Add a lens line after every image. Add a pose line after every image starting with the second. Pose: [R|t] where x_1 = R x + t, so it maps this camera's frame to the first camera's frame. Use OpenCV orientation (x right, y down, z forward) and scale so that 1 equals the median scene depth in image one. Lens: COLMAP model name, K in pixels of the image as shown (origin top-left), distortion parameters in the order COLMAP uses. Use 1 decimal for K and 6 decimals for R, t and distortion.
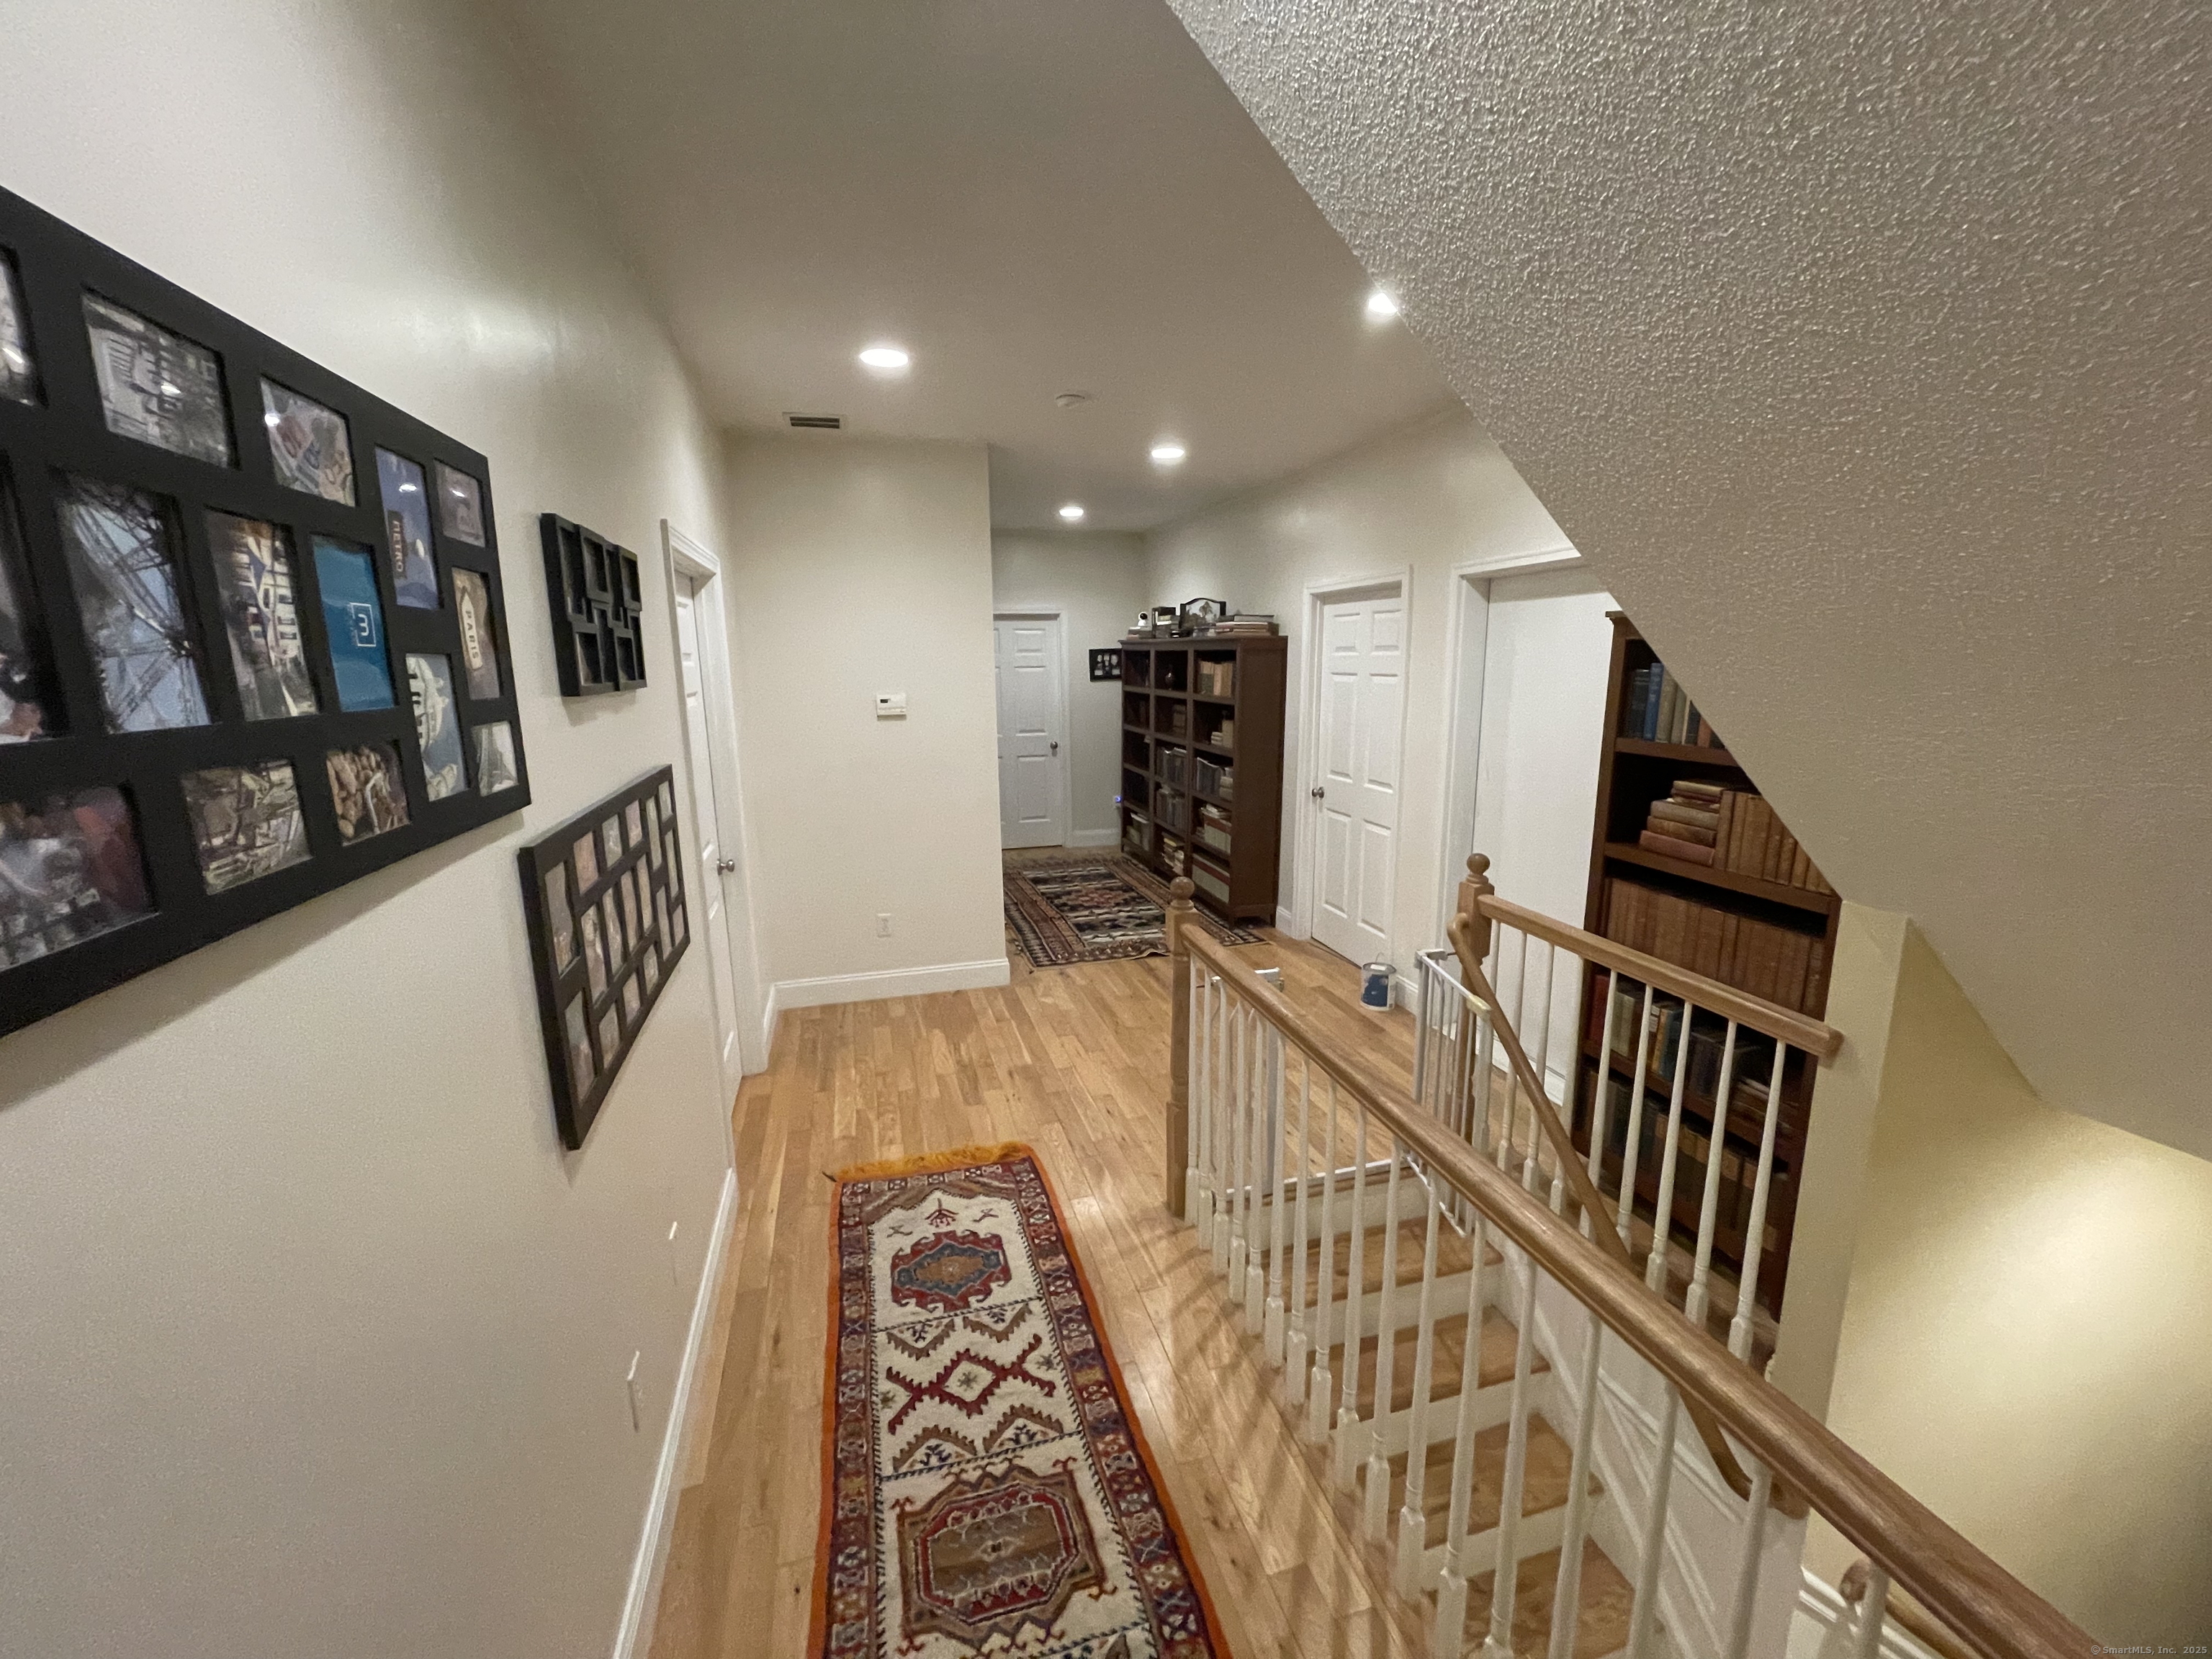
lens RADIAL K [[882.7, 0, 1106.0], [0, 882.7, 829.5], [0, 0, 1]] dist [0.000155, 0.000049]
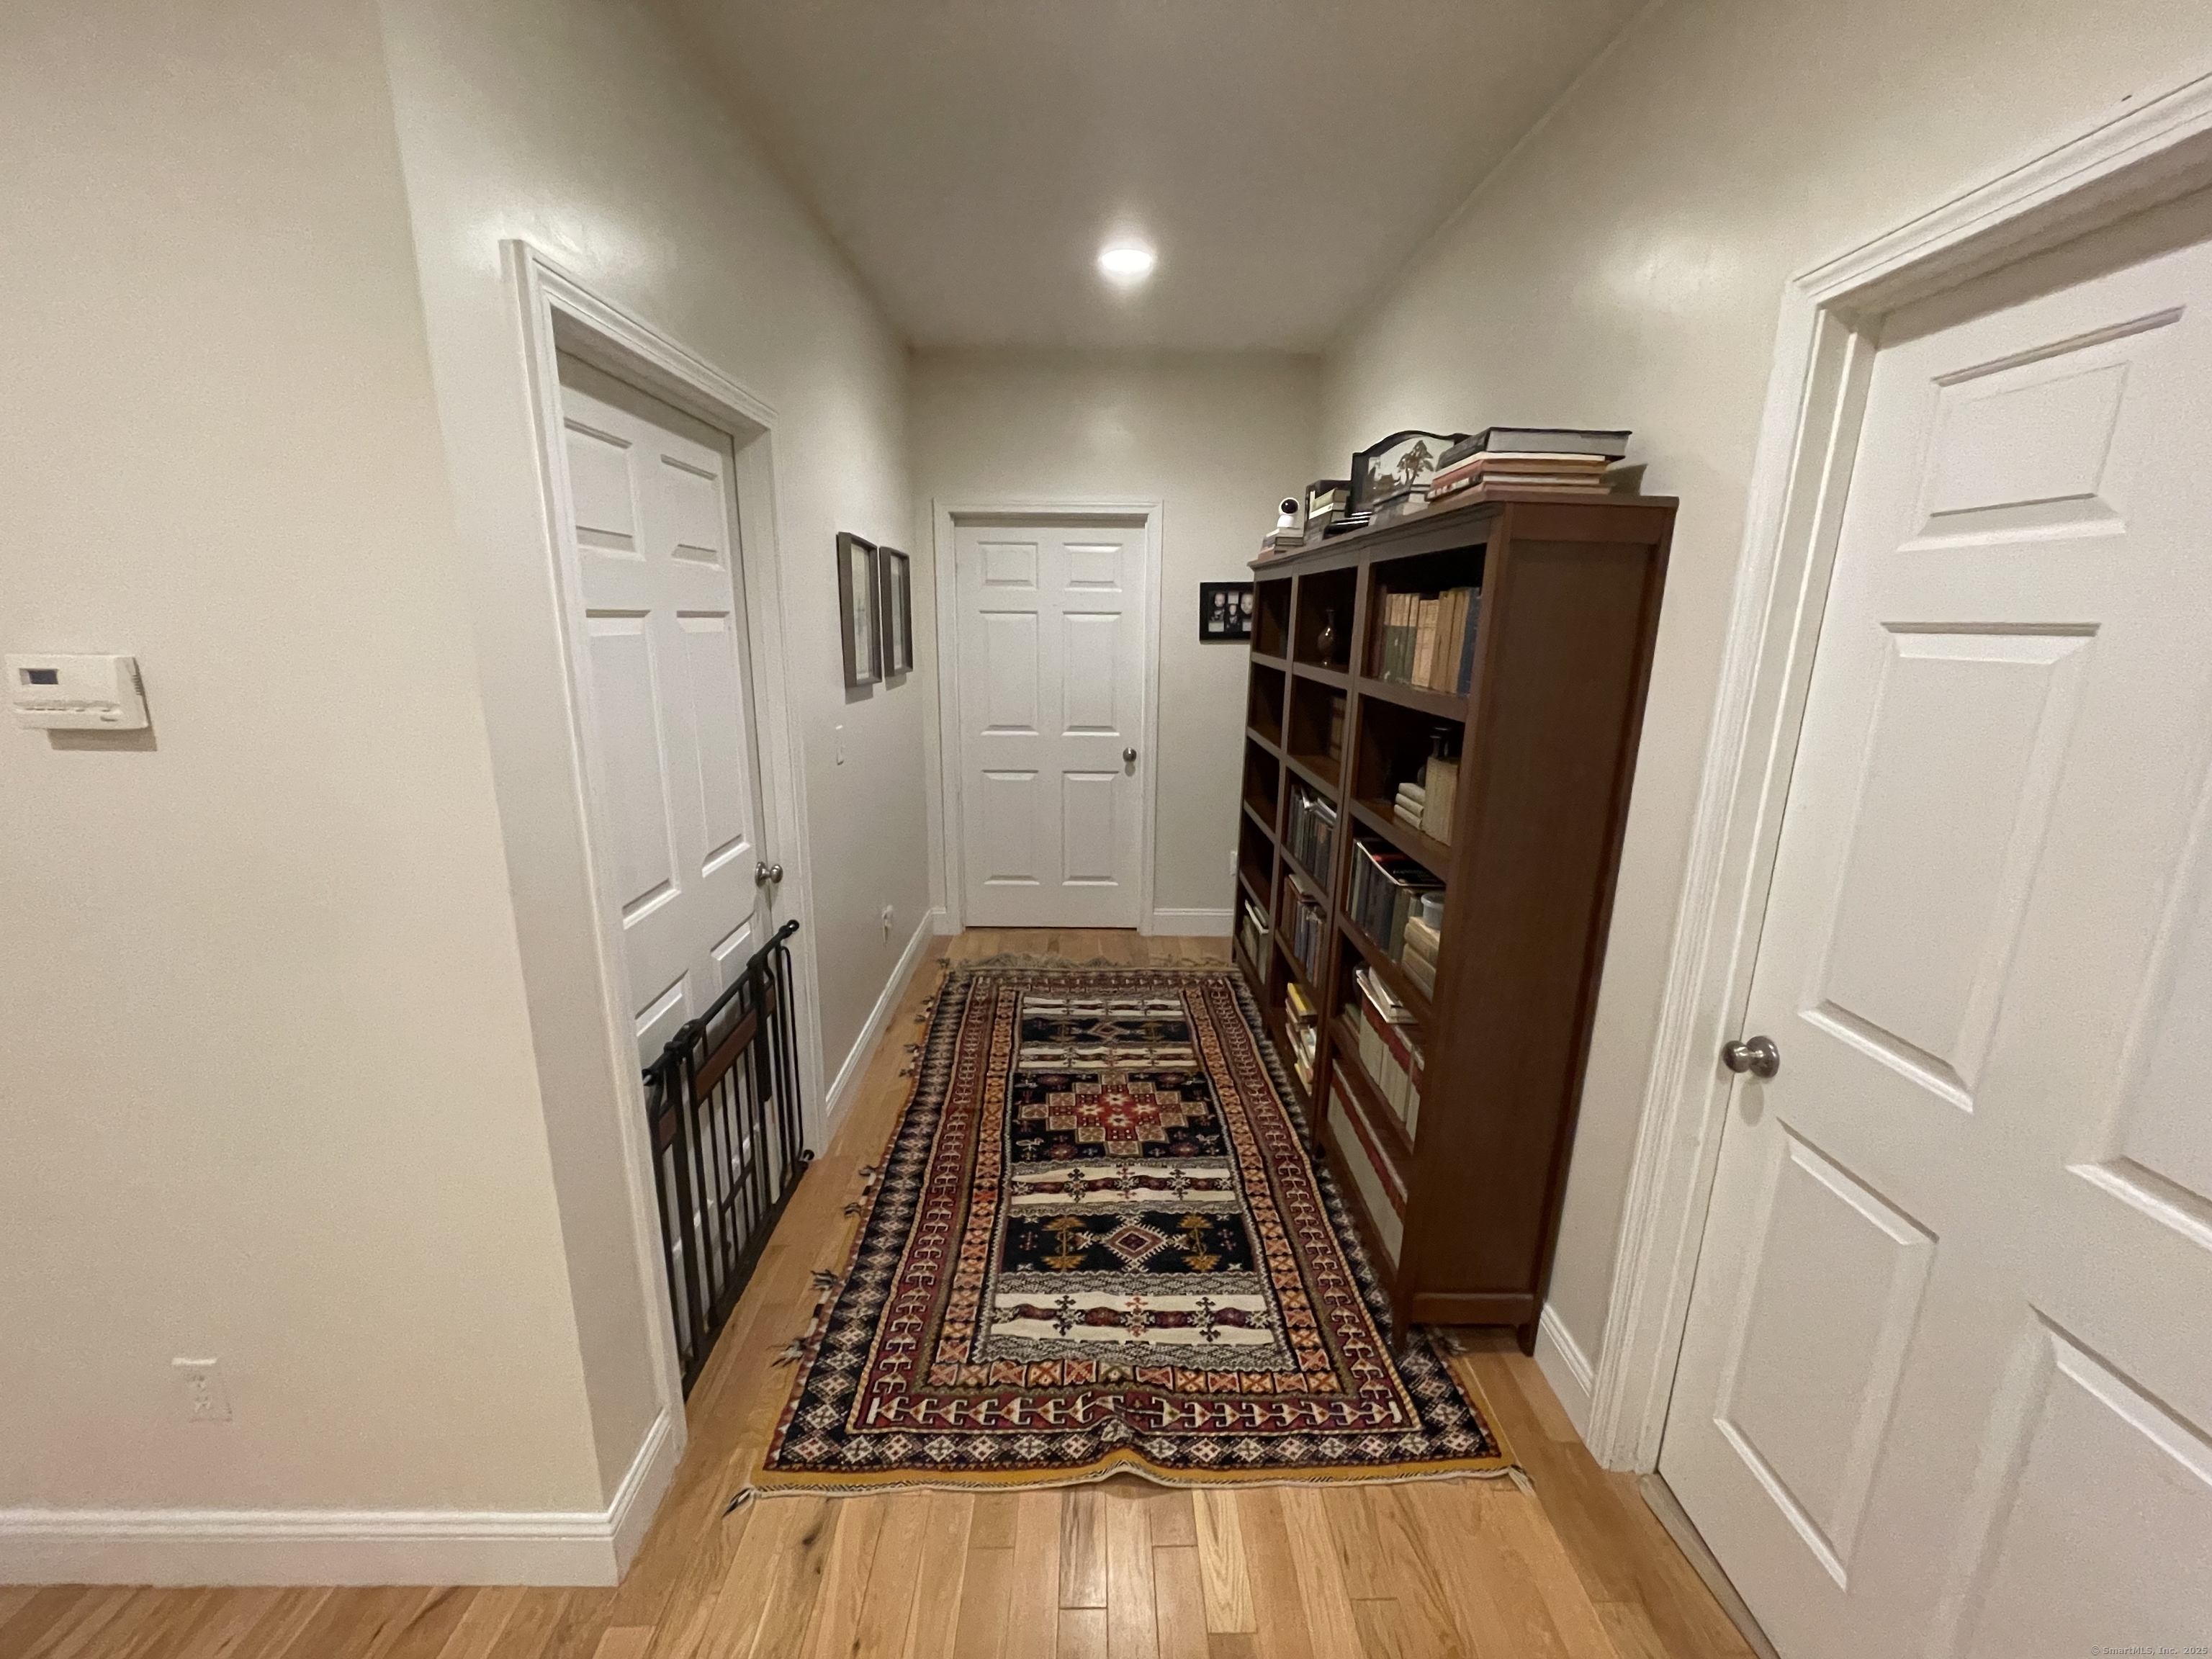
lens RADIAL K [[889.3, 0, 1106.2], [0, 889.3, 833.5], [0, 0, 1]] dist [-0.001271, 0.000169]
pose [[0.965641, 0.081890, -0.246639, 0.096898], [-0.071325, 0.996124, 0.051483, -0.101738], [0.249899, -0.032123, 0.967739, 0.614746]]
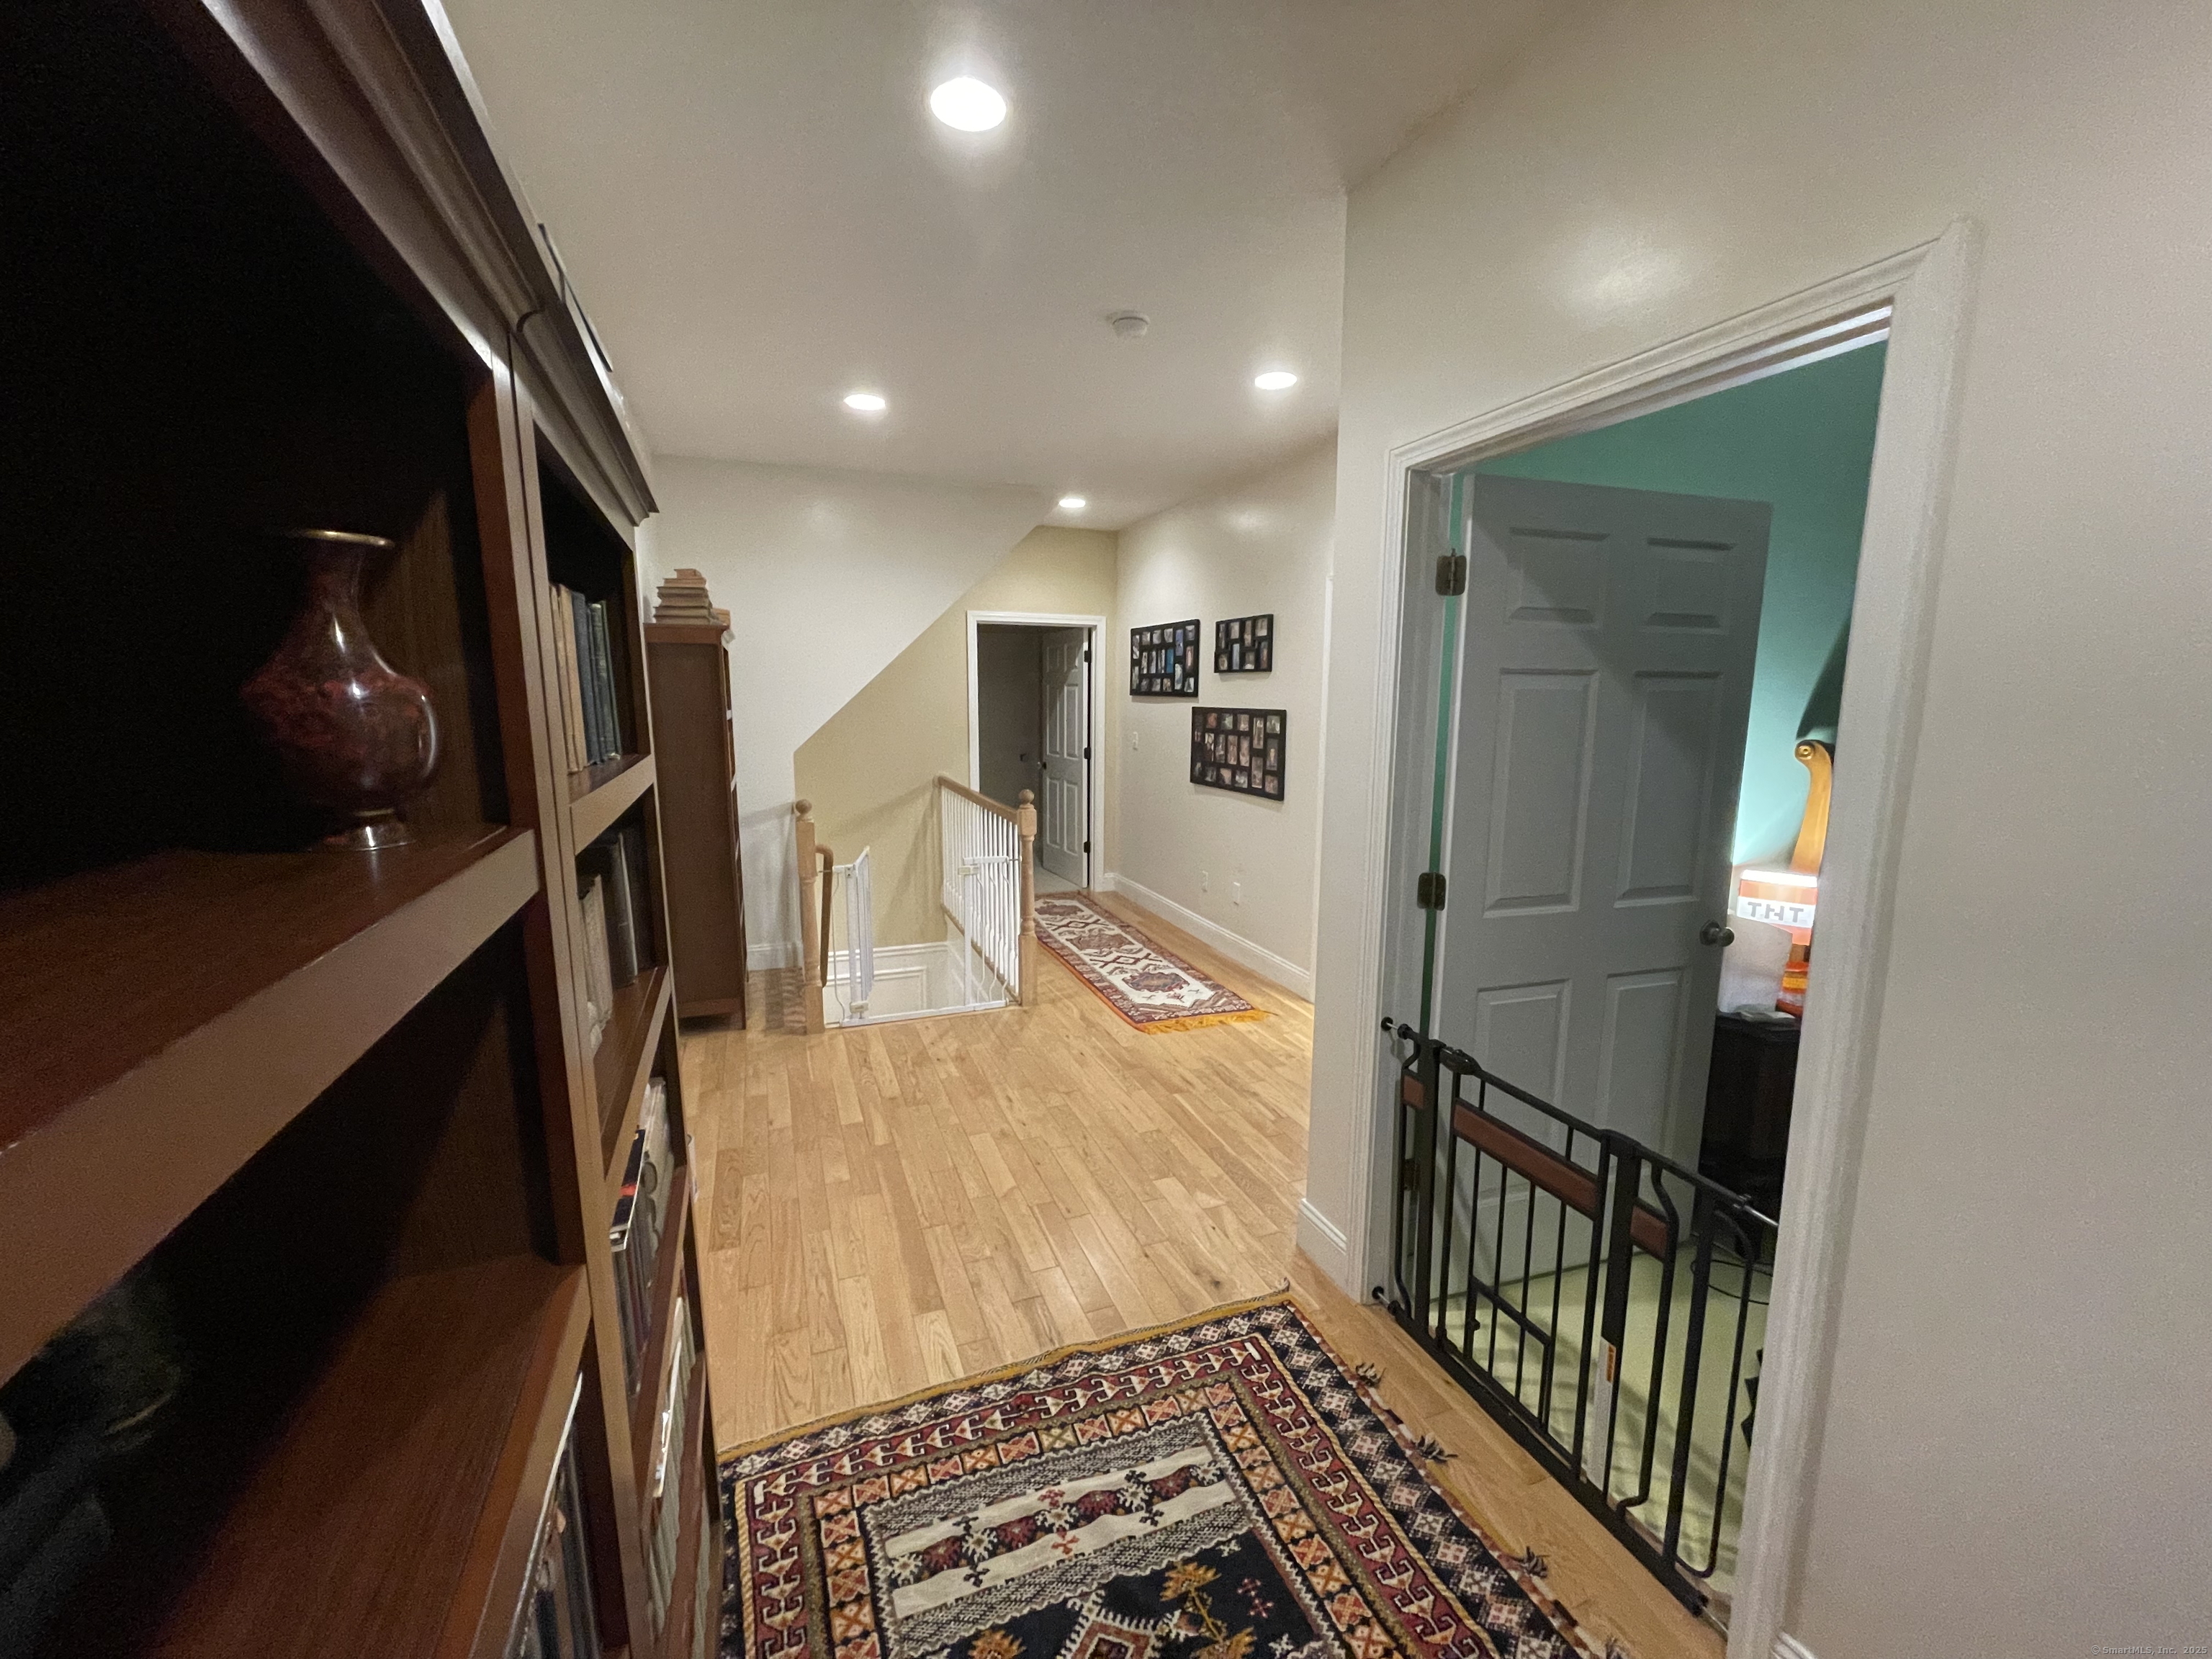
lens RADIAL K [[889.3, 0, 1106.2], [0, 889.3, 833.5], [0, 0, 1]] dist [-0.001271, 0.000169]
pose [[-0.995690, 0.022540, -0.089961, 0.040420], [-0.009982, 0.938335, 0.345584, -0.199560], [0.092203, 0.344993, -0.934066, 1.163766]]
